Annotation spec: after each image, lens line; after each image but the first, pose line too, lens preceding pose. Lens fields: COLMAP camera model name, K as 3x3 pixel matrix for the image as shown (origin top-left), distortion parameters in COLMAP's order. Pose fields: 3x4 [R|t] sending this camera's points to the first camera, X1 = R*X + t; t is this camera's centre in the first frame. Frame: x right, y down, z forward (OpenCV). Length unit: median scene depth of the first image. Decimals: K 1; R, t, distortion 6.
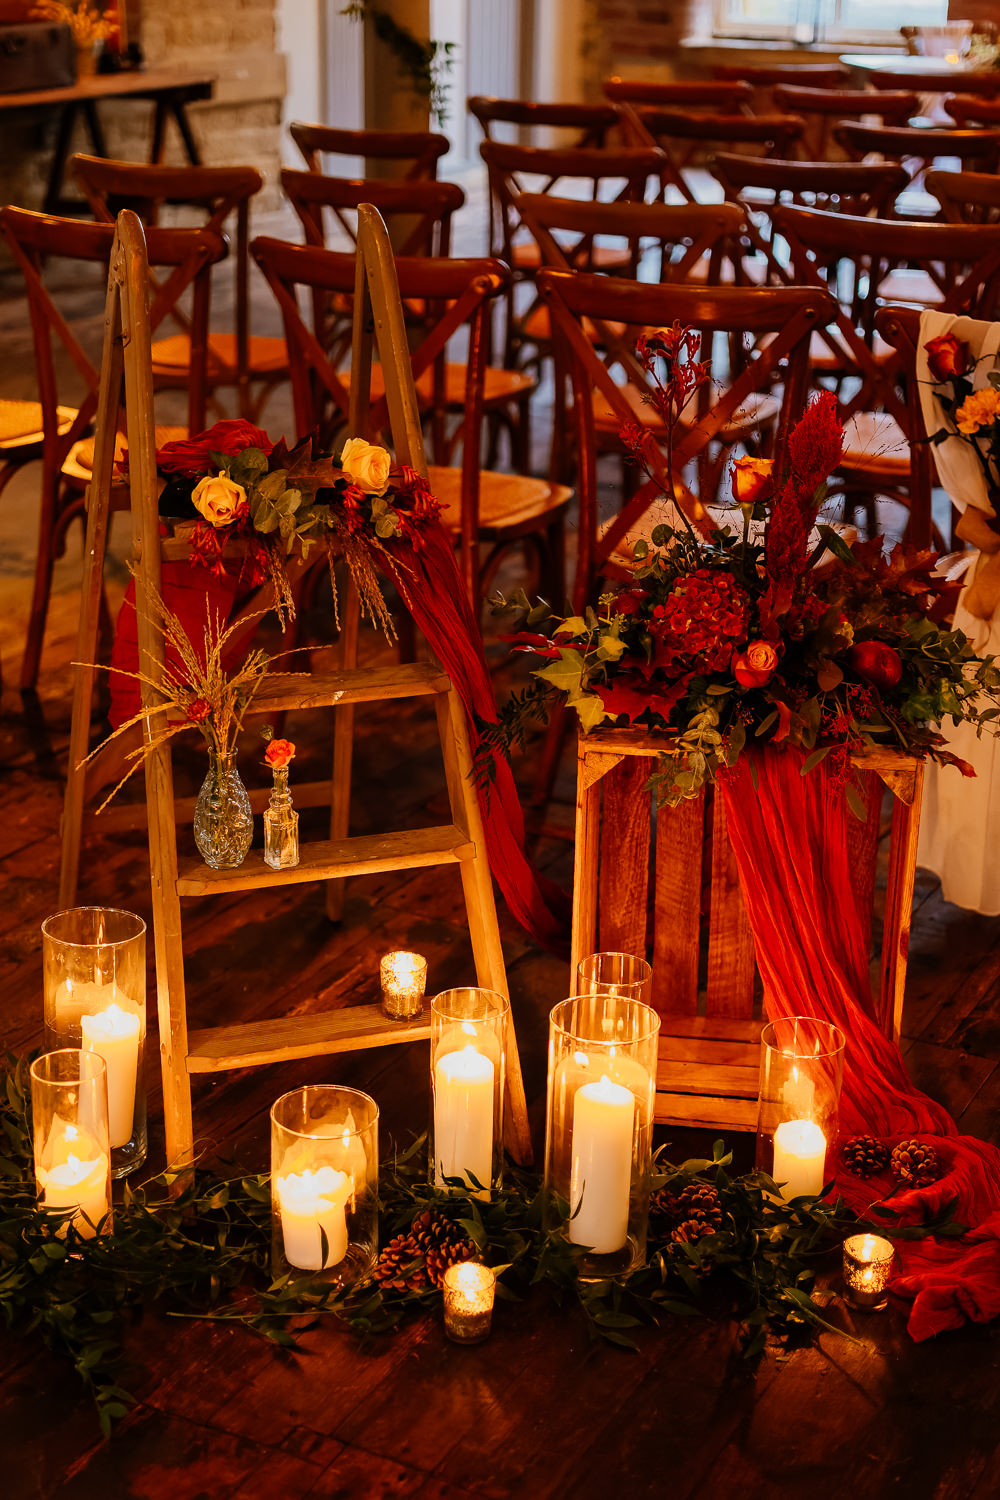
lens RADIAL K [[2114.3, 0, 500.0], [0, 2114.3, 750.0], [0, 0, 1]] dist [-0.007743, -0.034955]
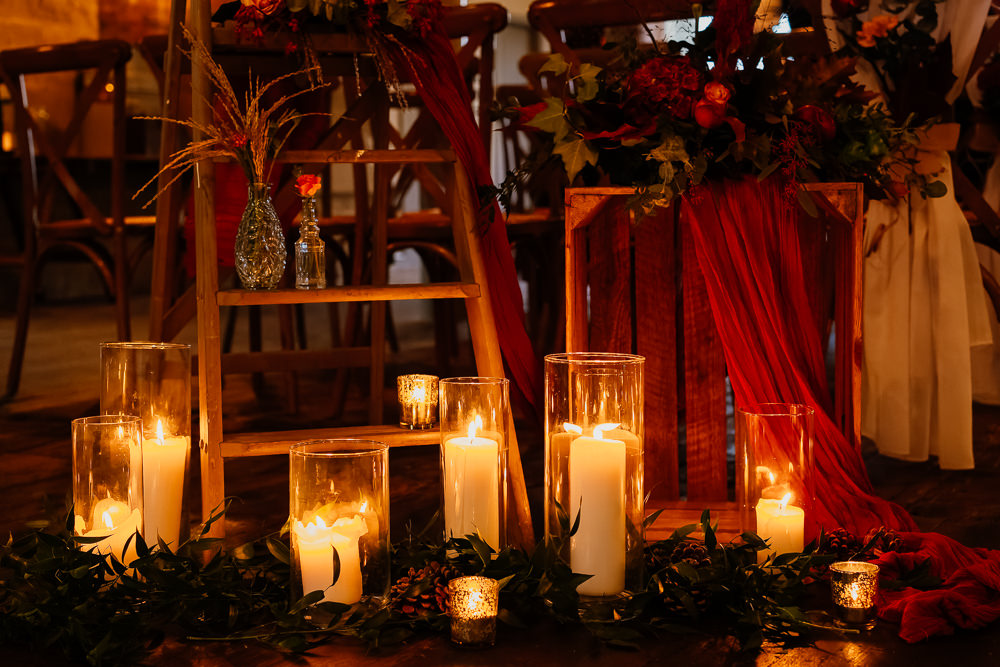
lens RADIAL K [[1409.5, 0, 500.0], [0, 1409.5, 333.5], [0, 0, 1]] dist [-0.007743, -0.034955]
pose [[0.999426, -0.028920, -0.017619, 0.012525], [0.023402, 0.965882, -0.257922, 0.273193], [0.024477, 0.257362, 0.966005, 0.261972]]
